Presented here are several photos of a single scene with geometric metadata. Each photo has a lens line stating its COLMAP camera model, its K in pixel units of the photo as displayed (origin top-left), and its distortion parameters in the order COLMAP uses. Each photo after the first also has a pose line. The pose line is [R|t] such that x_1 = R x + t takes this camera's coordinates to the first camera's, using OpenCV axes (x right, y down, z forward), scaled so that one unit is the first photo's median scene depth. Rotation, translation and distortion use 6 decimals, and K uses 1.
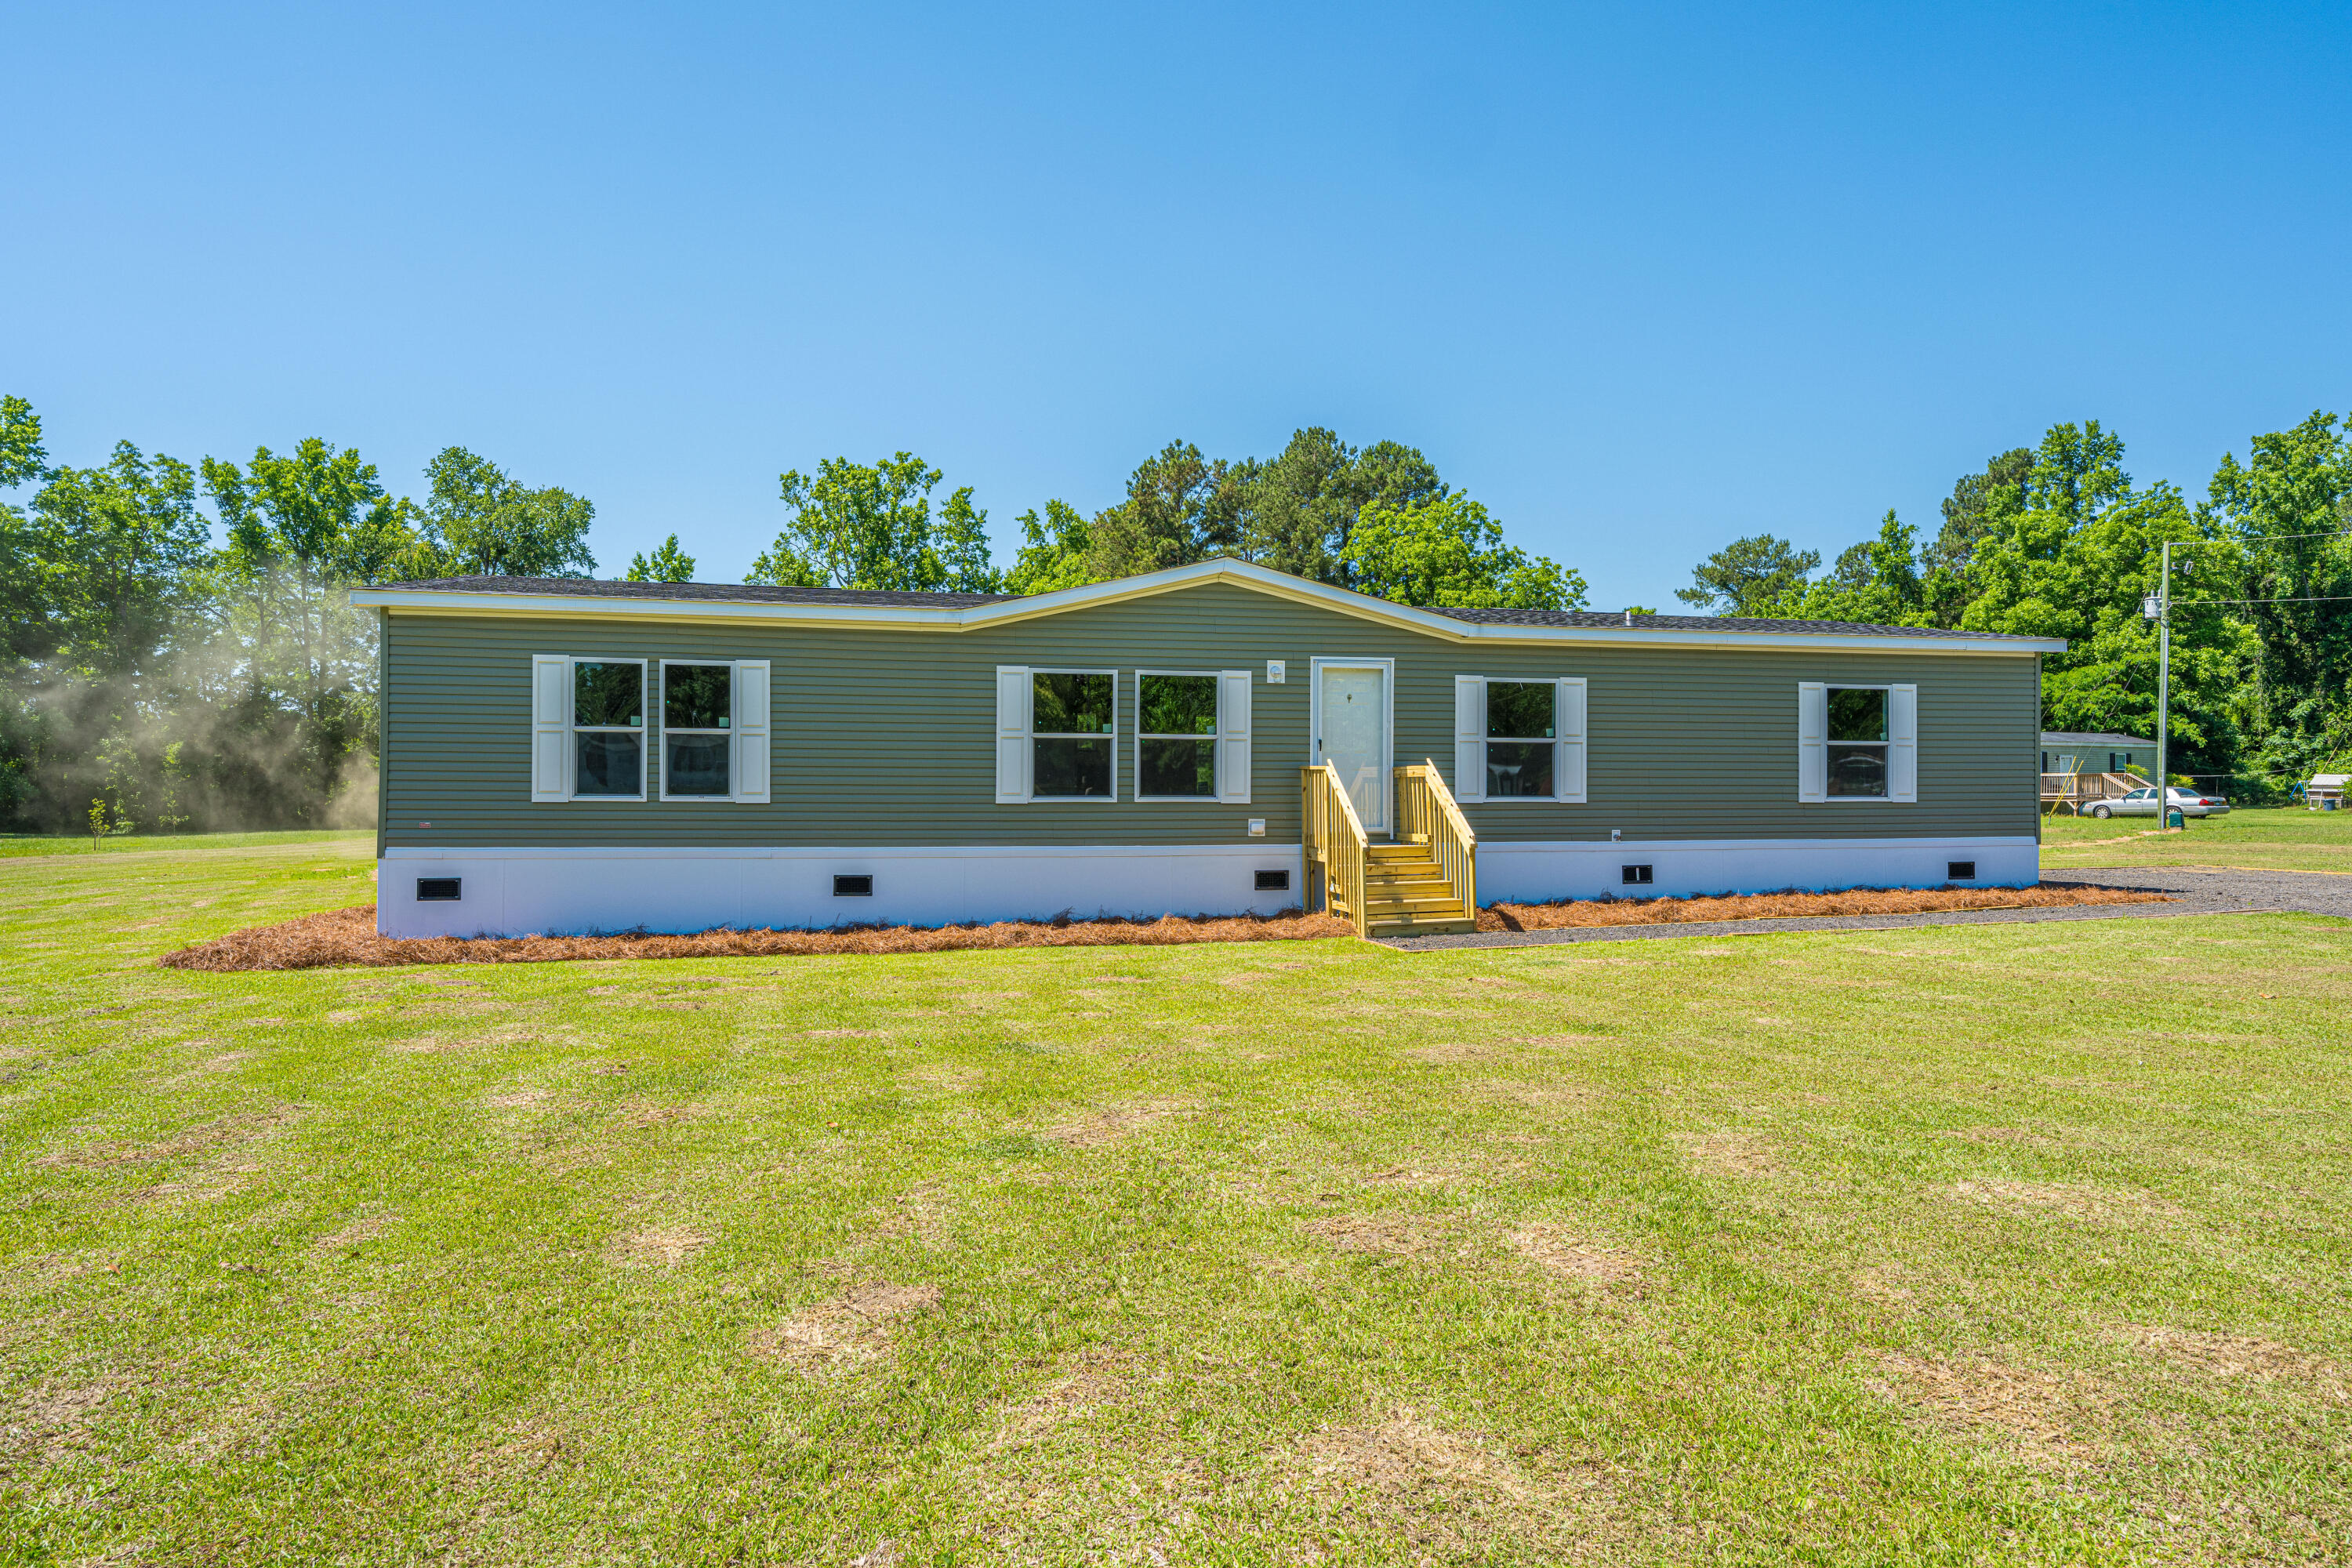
lens RADIAL K [[1407.5, 0, 1169.6], [0, 1407.5, 778.5], [0, 0, 1]] dist [-0.001788, -0.000077]
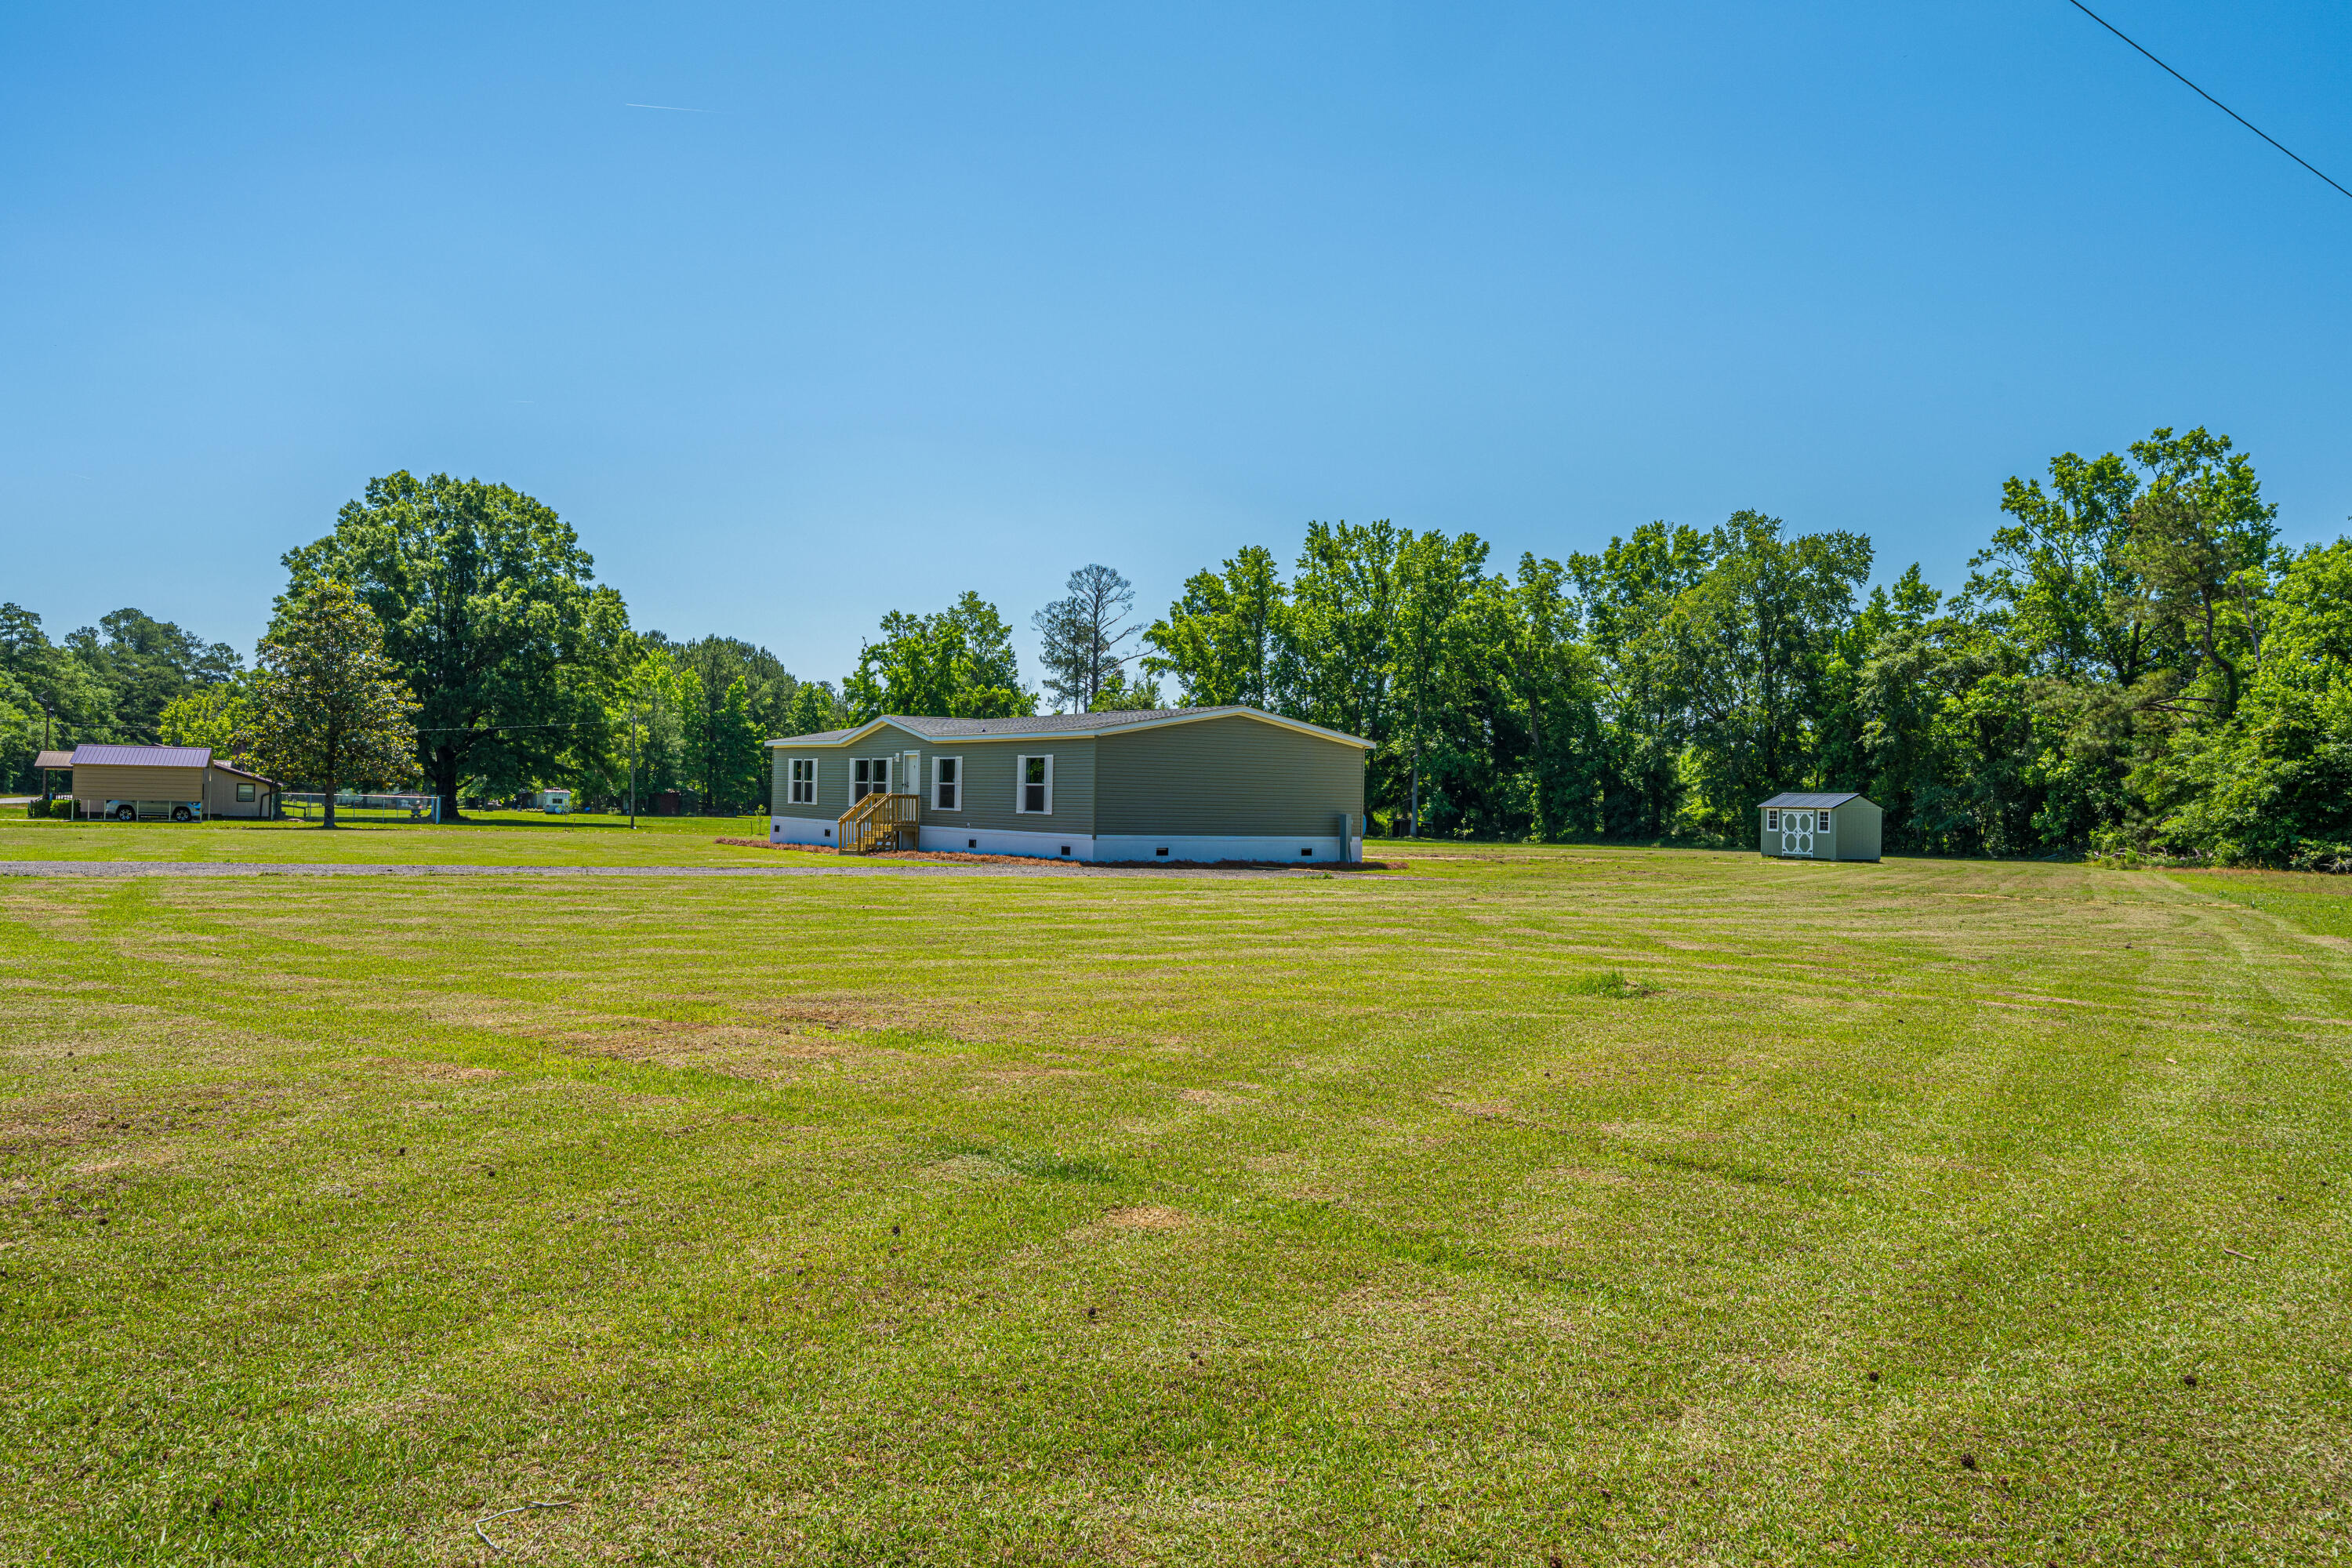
lens RADIAL K [[1602.0, 0, 1055.5], [0, 1602.0, 782.3], [0, 0, 1]] dist [-0.000542, -0.000029]
pose [[0.349919, -0.000451, -0.936780, 0.537269], [-0.015002, 0.999869, -0.006085, -0.003077], [0.936660, 0.016183, 0.349866, 0.044558]]
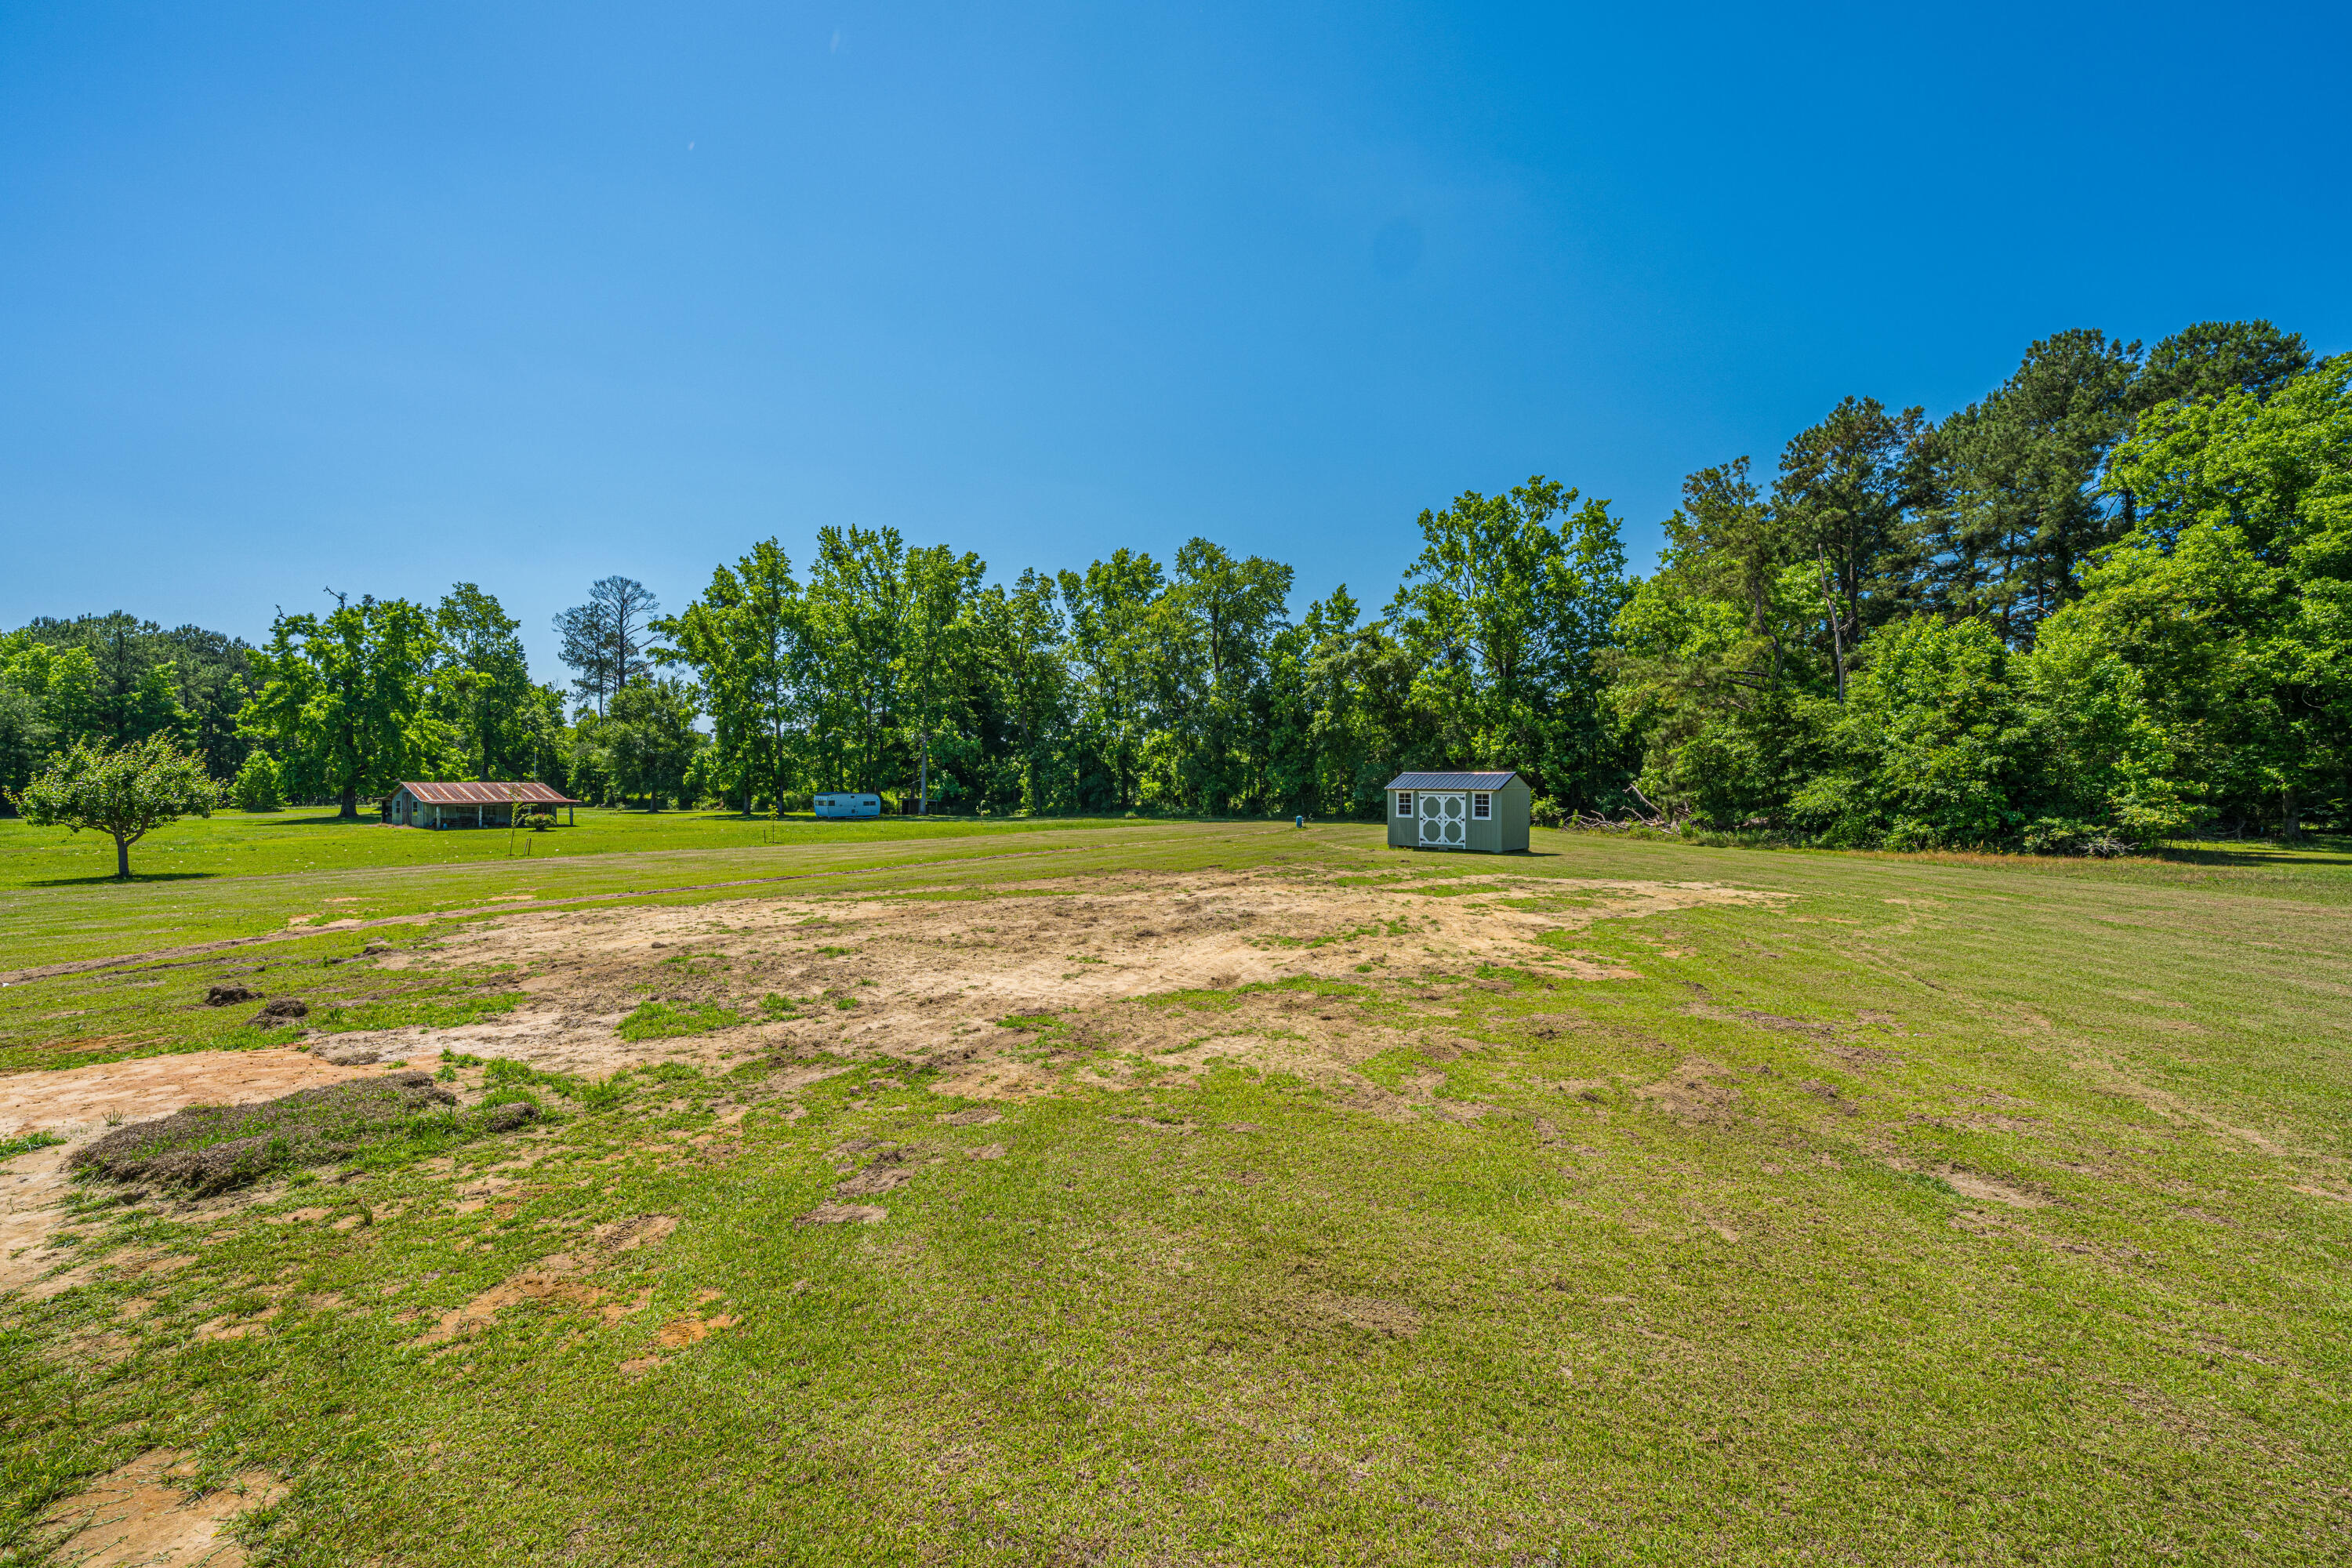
lens RADIAL K [[944.4, 0, 1175.4], [0, 944.4, 782.1], [0, 0, 1]] dist [0.000595, 0.000083]
pose [[0.766171, 0.003229, -0.642629, 0.067817], [0.002397, 0.999966, 0.007882, -0.007539], [0.642633, -0.007579, 0.766137, 0.305938]]
